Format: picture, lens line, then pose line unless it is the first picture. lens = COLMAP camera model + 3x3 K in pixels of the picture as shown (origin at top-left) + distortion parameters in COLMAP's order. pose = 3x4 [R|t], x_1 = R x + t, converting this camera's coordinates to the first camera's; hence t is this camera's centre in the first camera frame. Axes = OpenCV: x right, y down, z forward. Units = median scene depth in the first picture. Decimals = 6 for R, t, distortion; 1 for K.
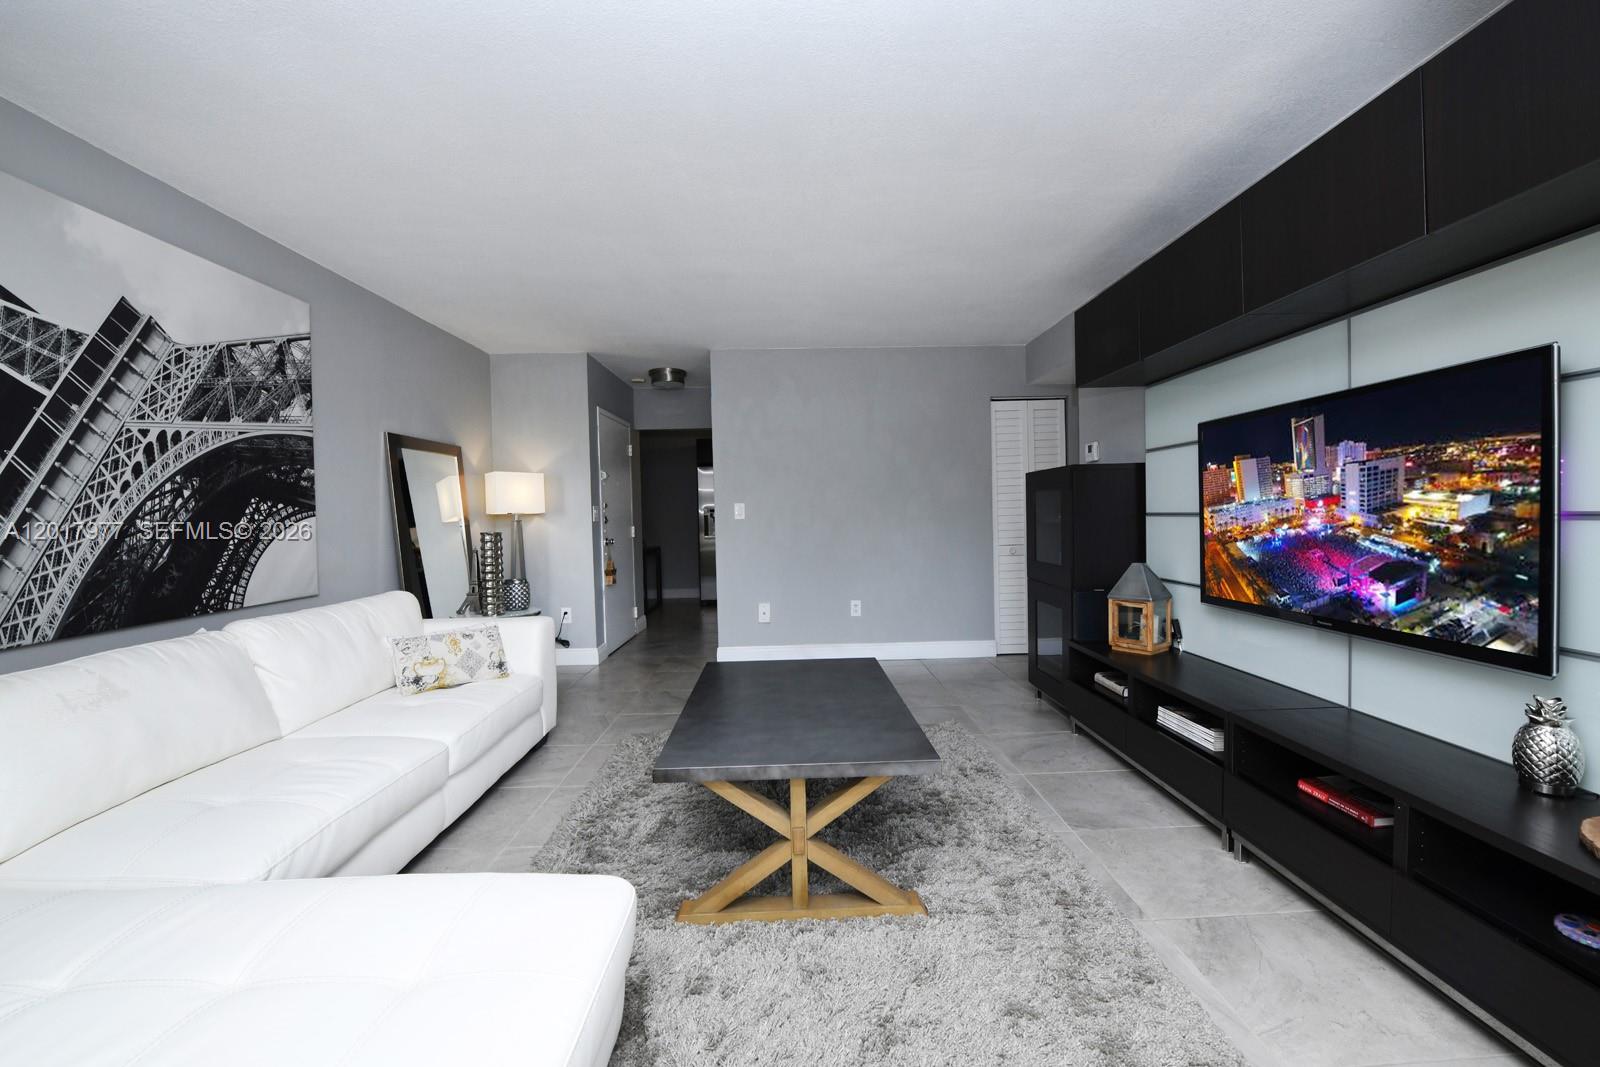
lens RADIAL K [[641.2, 0, 800.0], [0, 641.2, 533.5], [0, 0, 1]] dist [0.003404, 0.000093]
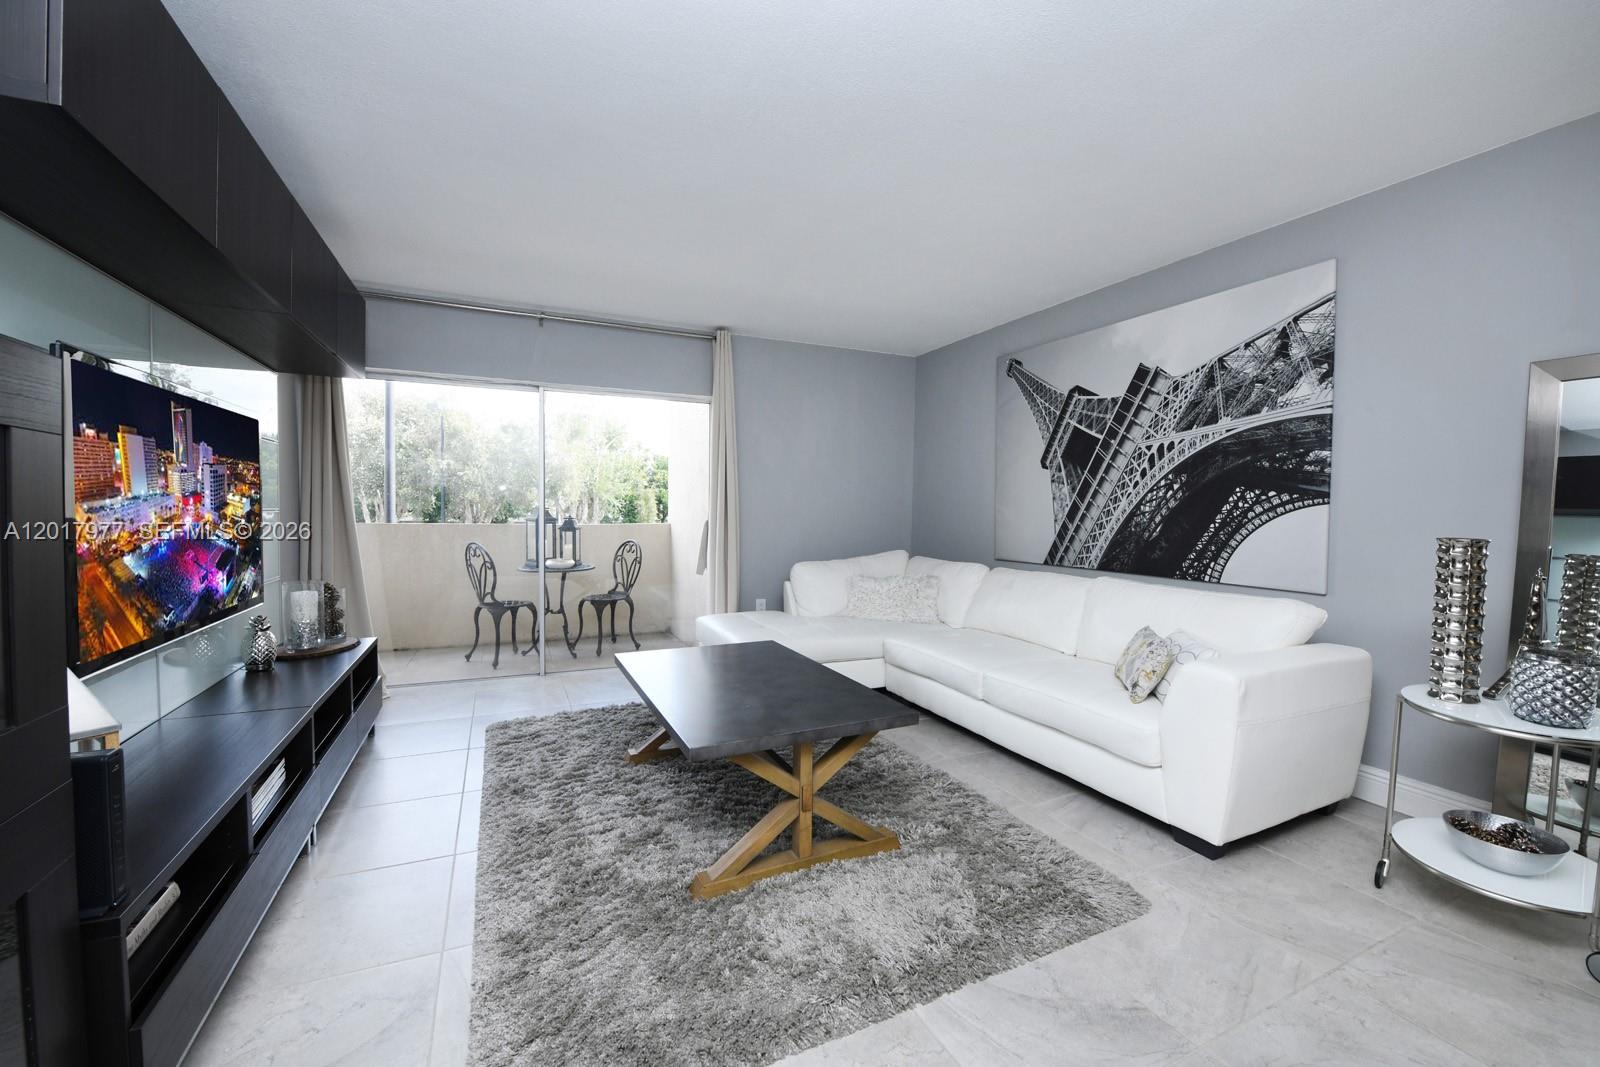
lens RADIAL K [[641.2, 0, 800.0], [0, 641.2, 533.5], [0, 0, 1]] dist [0.003404, 0.000093]
pose [[-0.908625, 0.028197, -0.416661, 0.332829], [-0.005133, 0.996888, 0.078658, -0.067289], [0.417582, 0.073610, -0.905653, 1.927236]]
